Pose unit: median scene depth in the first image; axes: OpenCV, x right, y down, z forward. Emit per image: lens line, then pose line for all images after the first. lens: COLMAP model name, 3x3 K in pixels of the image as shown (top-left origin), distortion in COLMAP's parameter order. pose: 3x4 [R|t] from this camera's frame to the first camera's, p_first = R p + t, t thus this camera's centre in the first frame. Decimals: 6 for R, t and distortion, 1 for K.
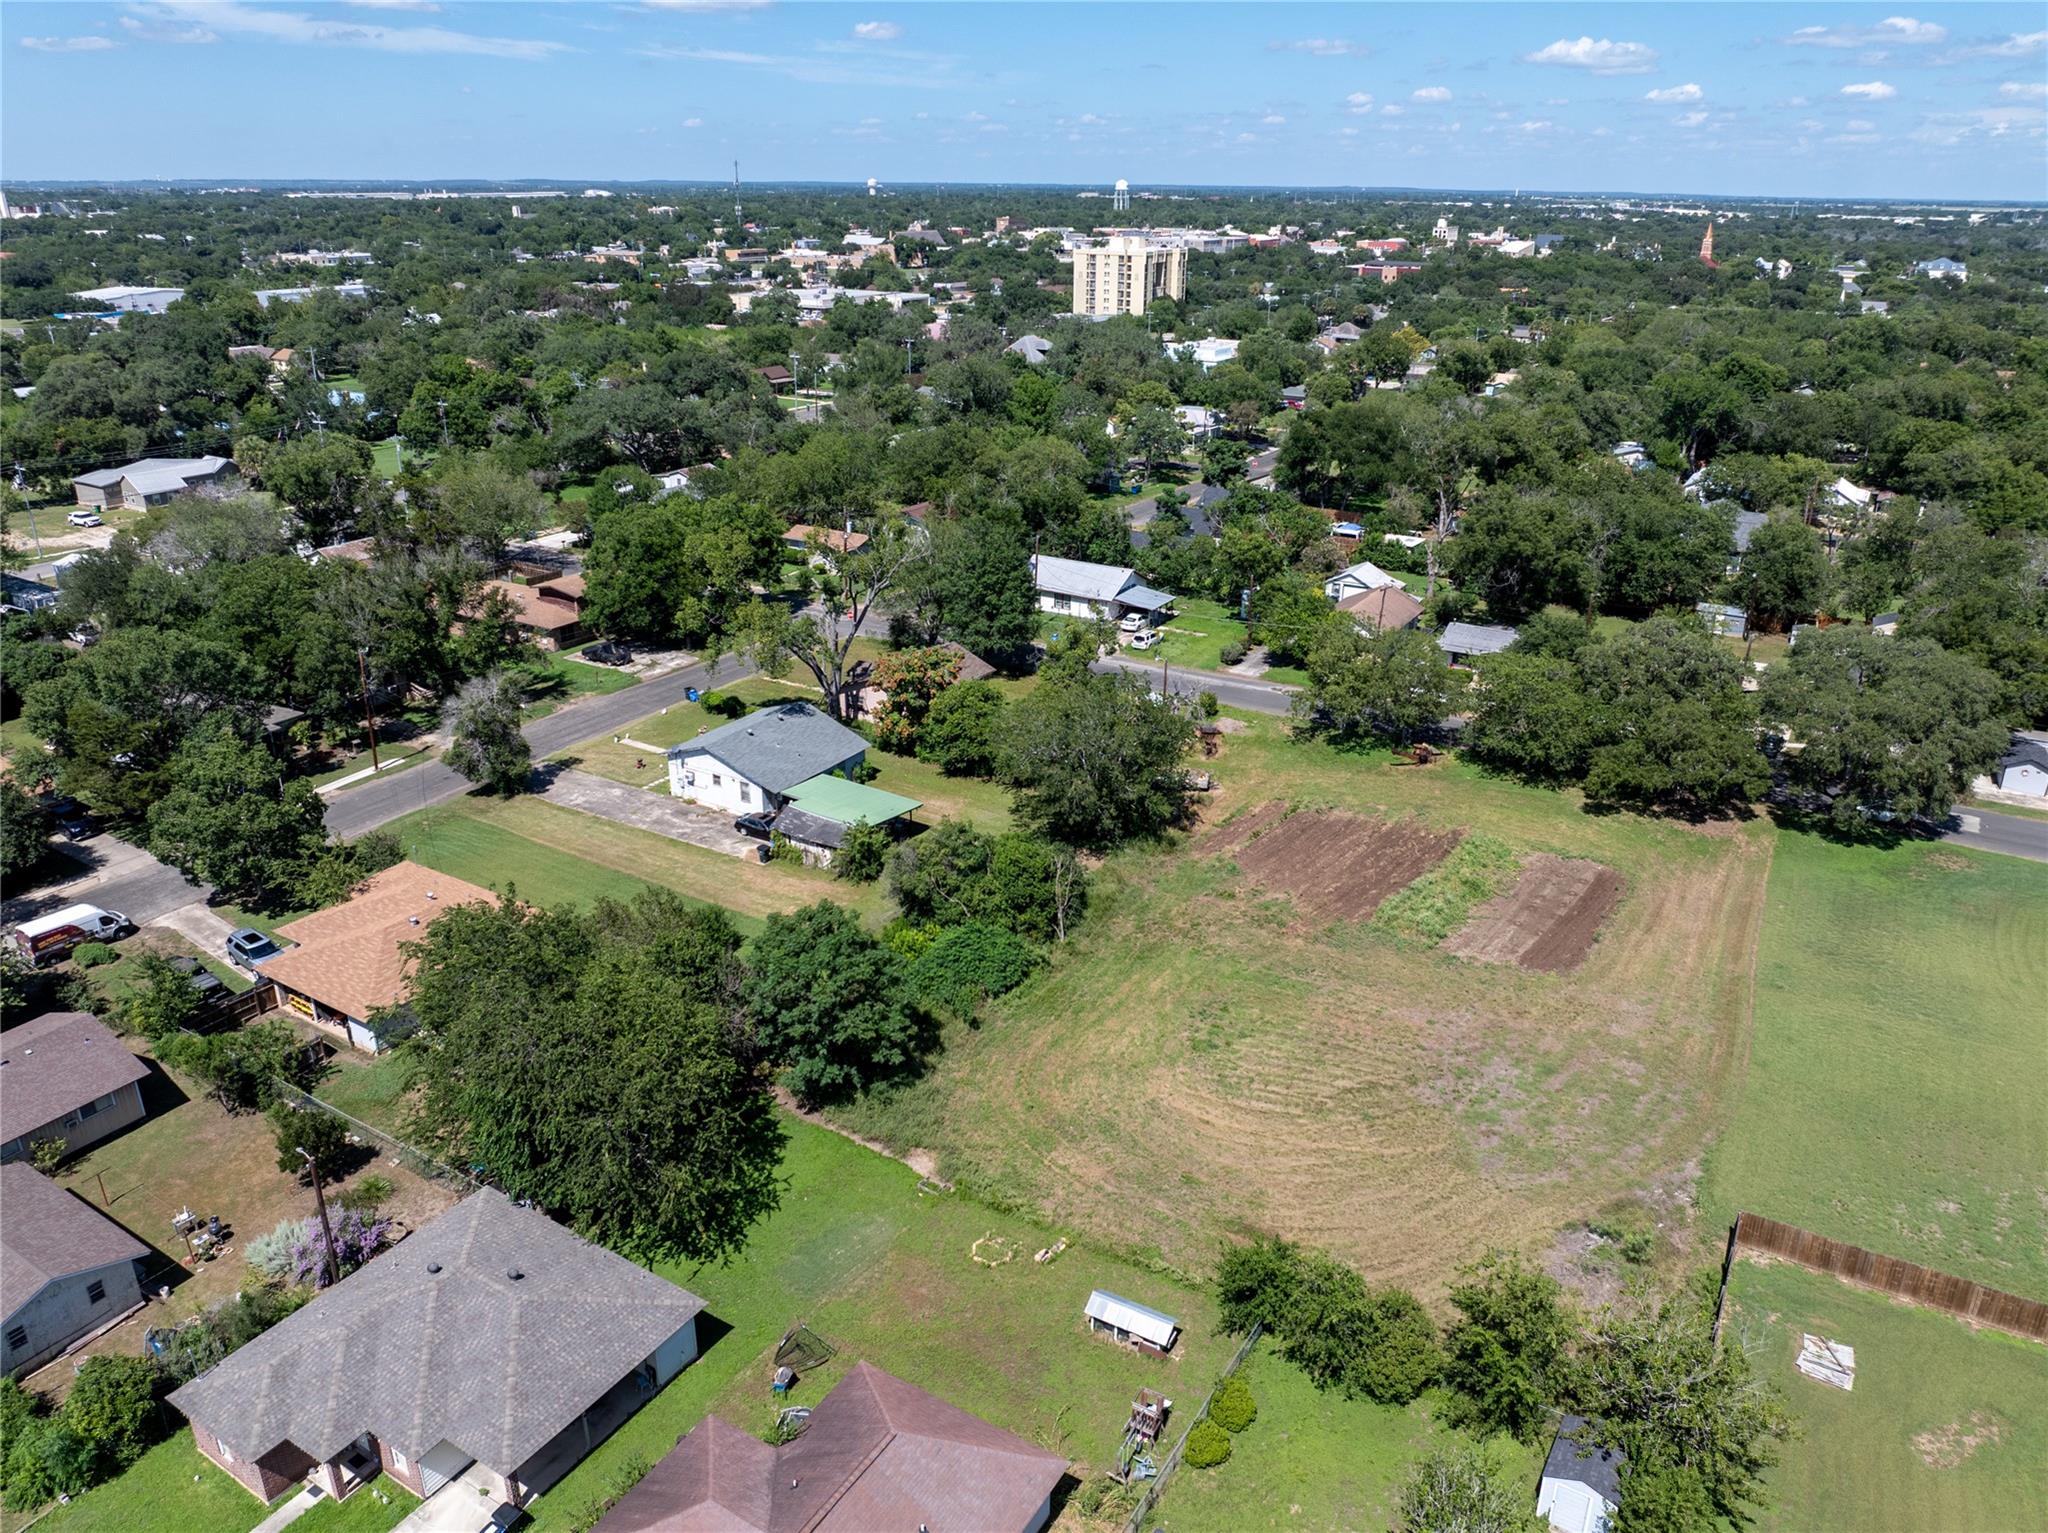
lens RADIAL K [[1438.5, 0, 1025.8], [0, 1438.5, 754.7], [0, 0, 1]] dist [-0.035128, 0.010426]
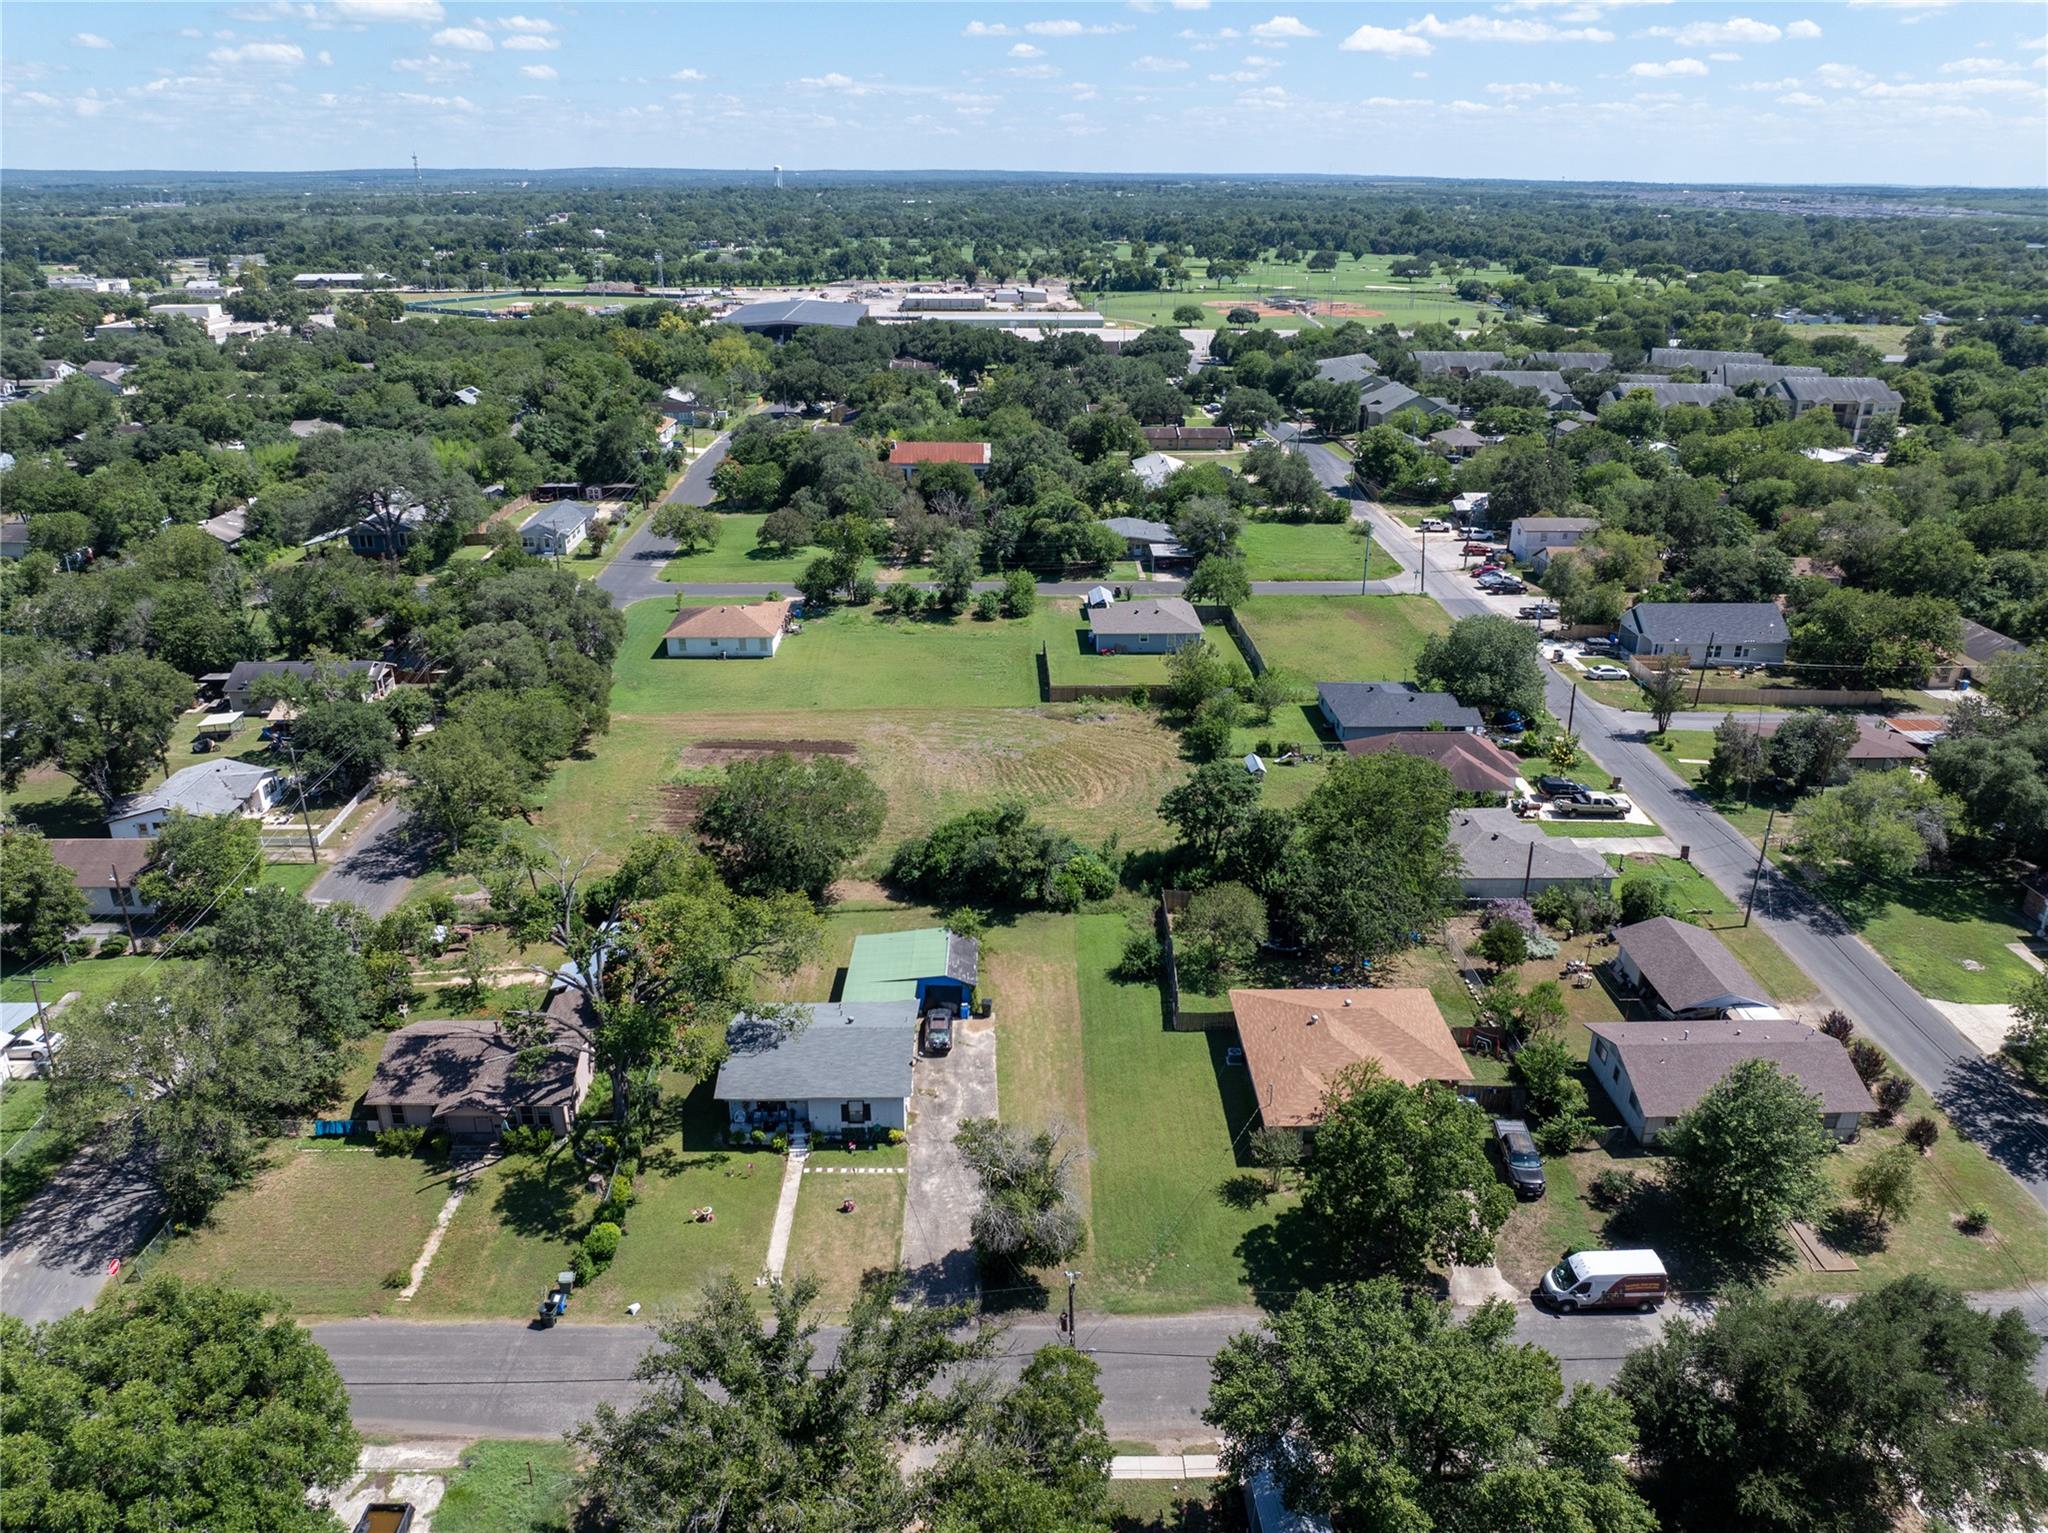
lens RADIAL K [[1435.3, 0, 1026.9], [0, 1435.3, 771.2], [0, 0, 1]] dist [-0.033647, 0.002305]
pose [[-0.541757, -0.332784, 0.771851, -0.649791], [0.306726, 0.776688, 0.550159, -0.426103], [-0.782572, 0.534799, -0.318703, 0.861820]]
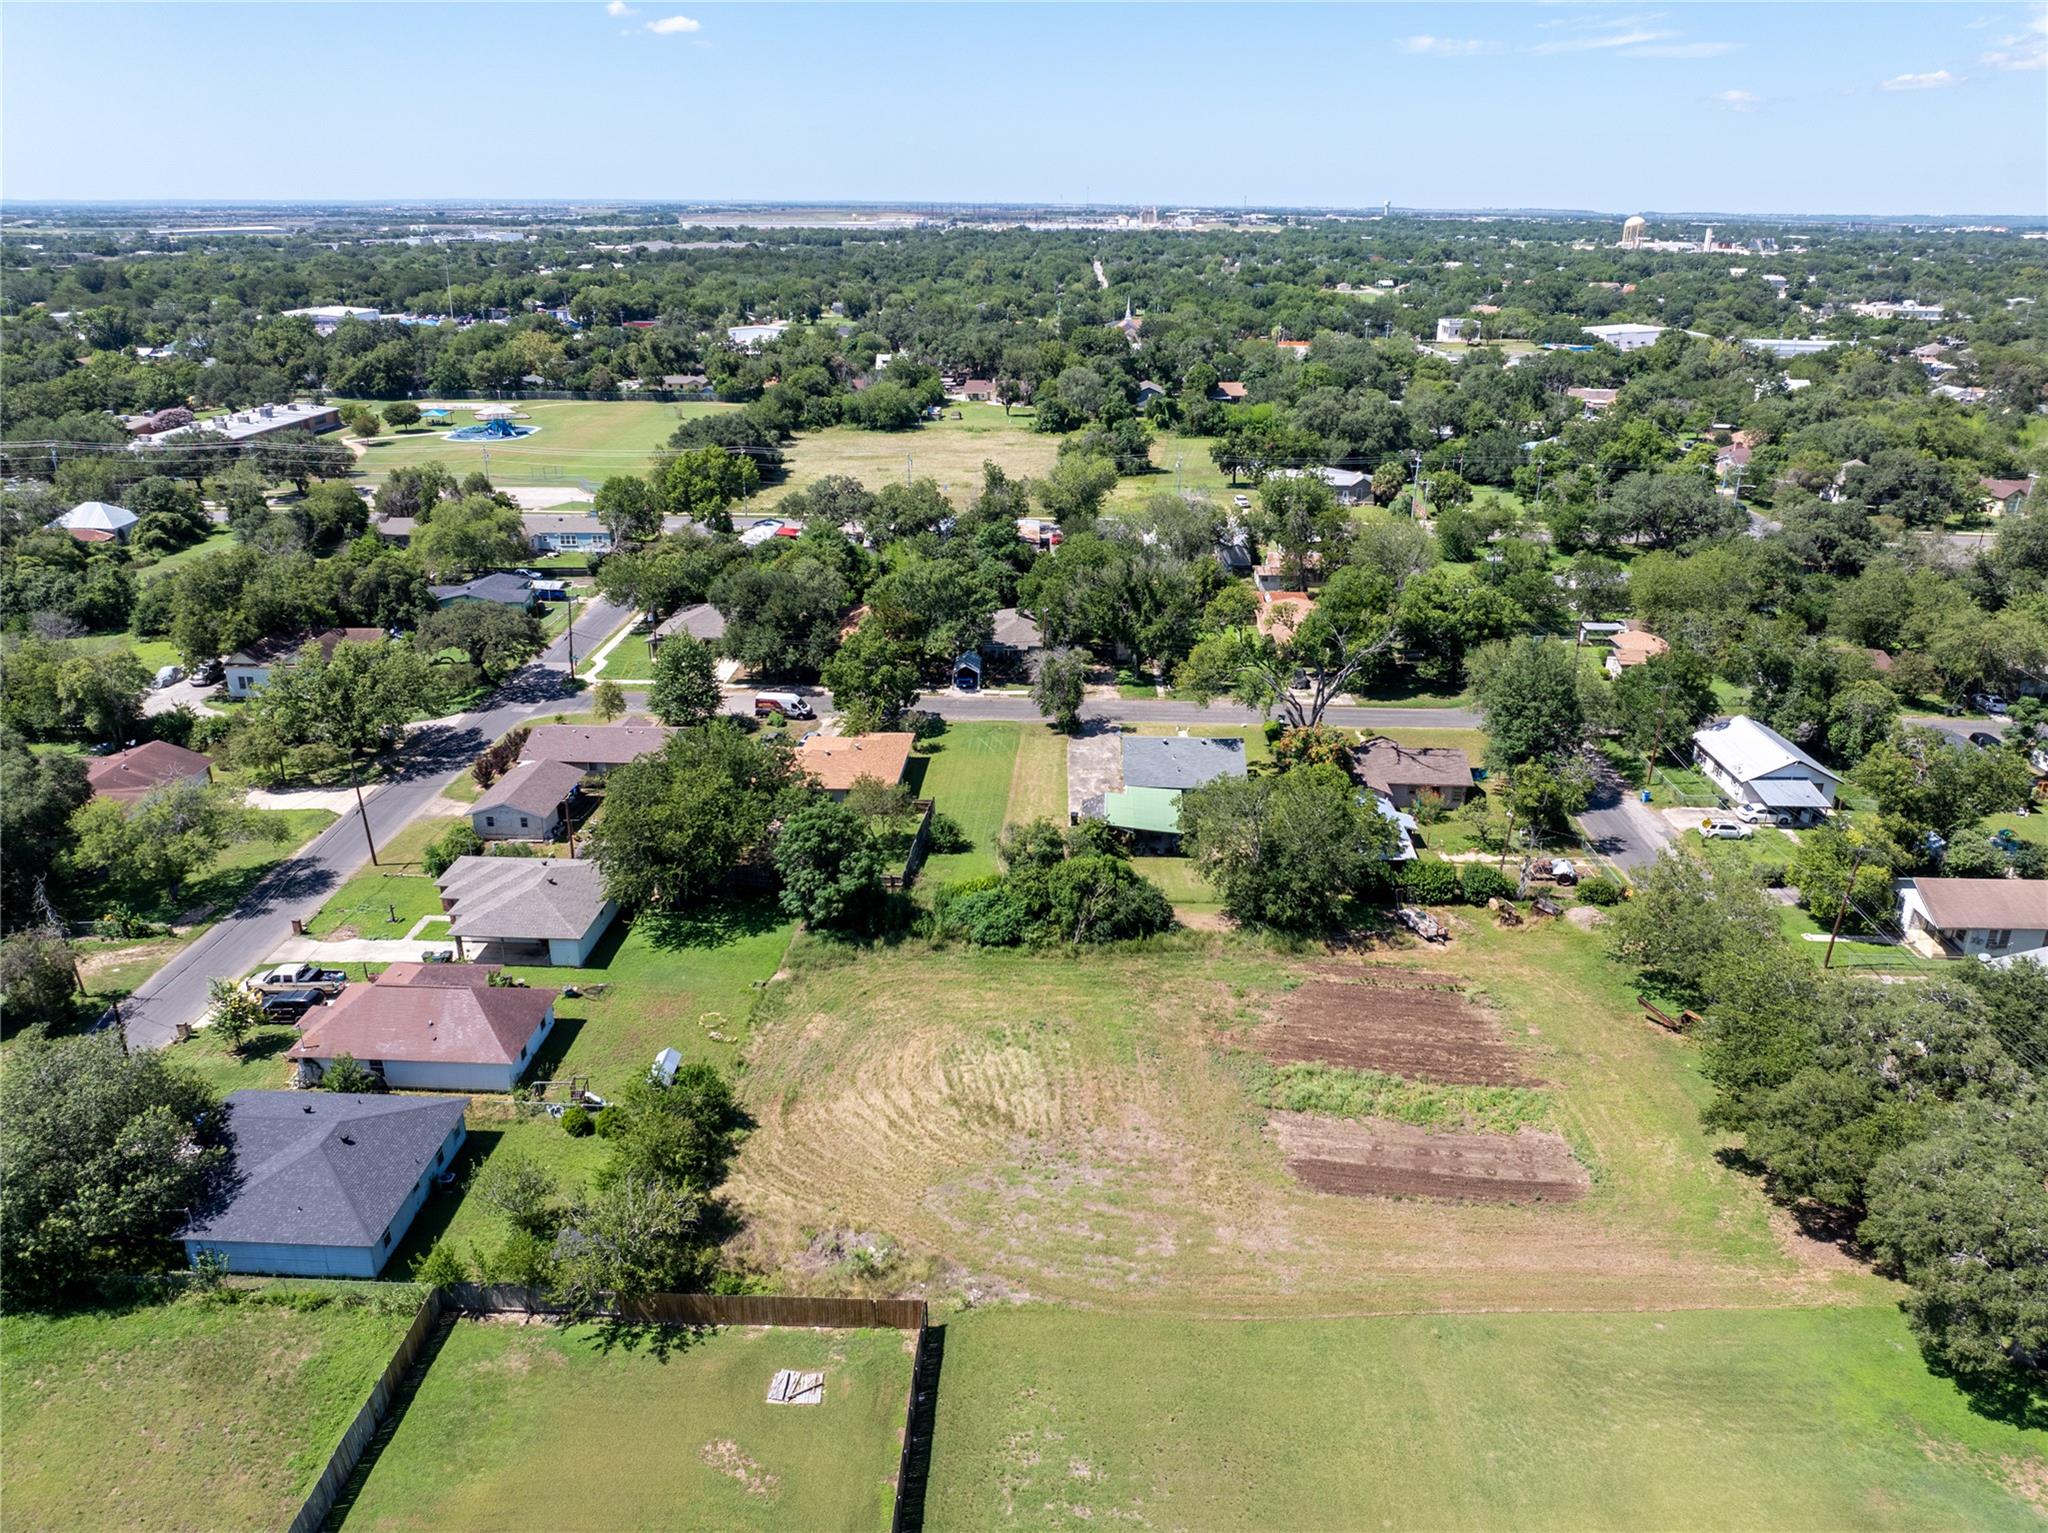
lens RADIAL K [[1438.5, 0, 1025.8], [0, 1438.5, 754.7], [0, 0, 1]] dist [-0.035128, 0.010426]
pose [[0.487061, 0.309831, -0.816564, 0.602241], [-0.326545, 0.931753, 0.158762, -0.127490], [0.810025, 0.189318, 0.554994, 0.164227]]
